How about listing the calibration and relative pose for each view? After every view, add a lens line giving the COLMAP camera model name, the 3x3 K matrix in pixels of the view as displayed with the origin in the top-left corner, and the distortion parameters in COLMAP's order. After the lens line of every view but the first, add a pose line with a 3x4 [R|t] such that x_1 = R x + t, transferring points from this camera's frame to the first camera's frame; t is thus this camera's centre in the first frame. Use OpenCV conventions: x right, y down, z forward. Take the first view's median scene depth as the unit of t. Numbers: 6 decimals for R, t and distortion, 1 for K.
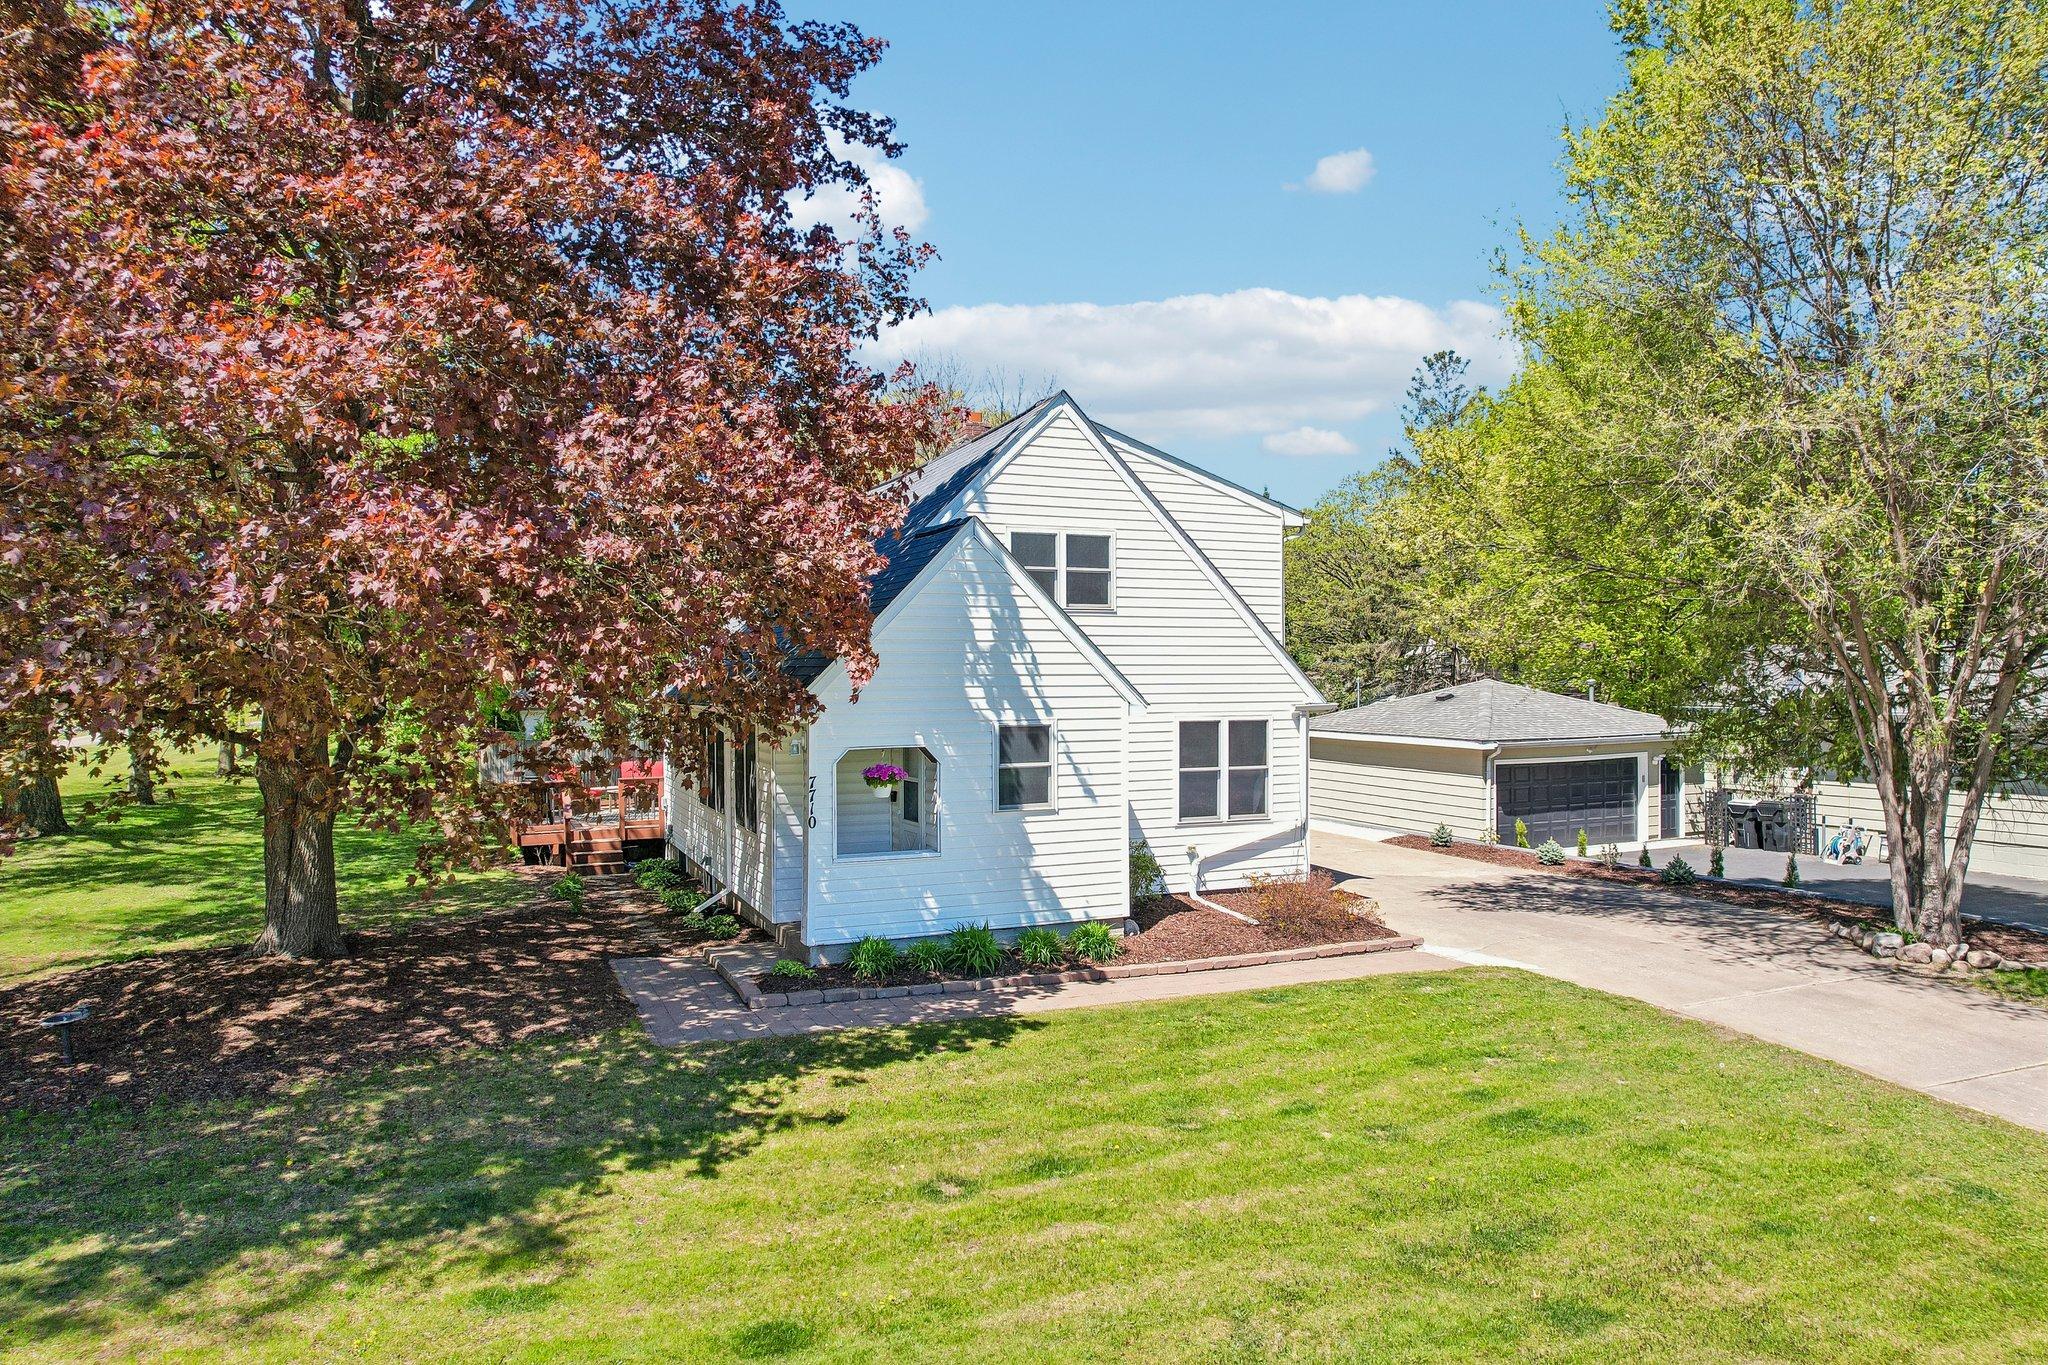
lens RADIAL K [[1307.7, 0, 1075.6], [0, 1307.7, 685.0], [0, 0, 1]] dist [-0.000299, 0.000048]
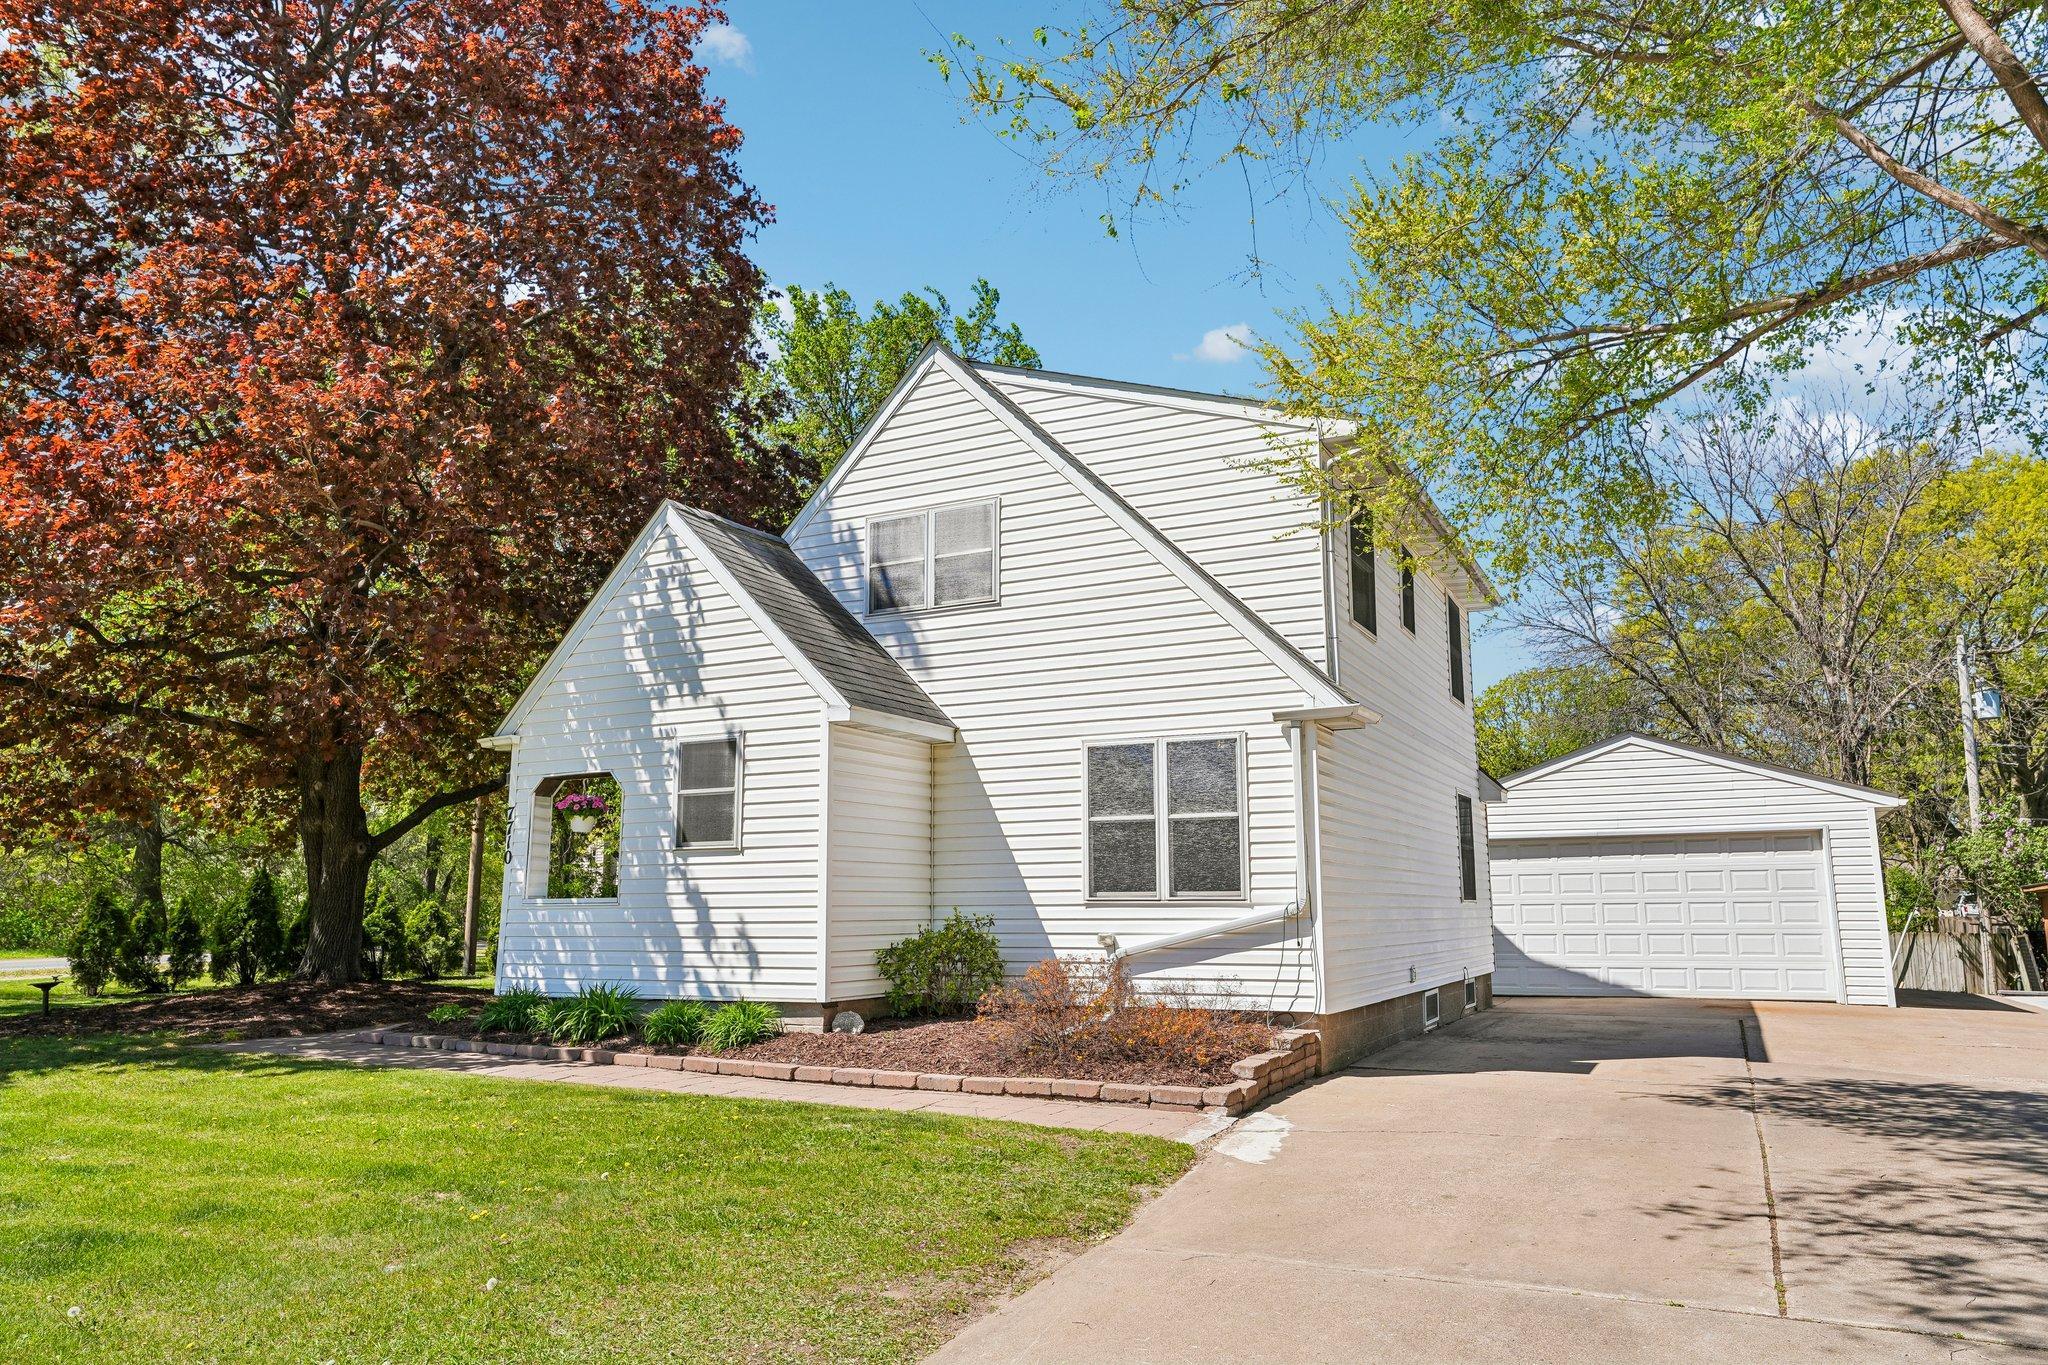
lens RADIAL K [[1381.7, 0, 1024.0], [0, 1381.7, 682.5], [0, 0, 1]] dist [0.002863, 0.000818]
pose [[0.625120, -0.126199, -0.770259, 0.615905], [0.002978, 0.987221, -0.159330, 0.108640], [0.780523, 0.097307, 0.617507, 0.528093]]
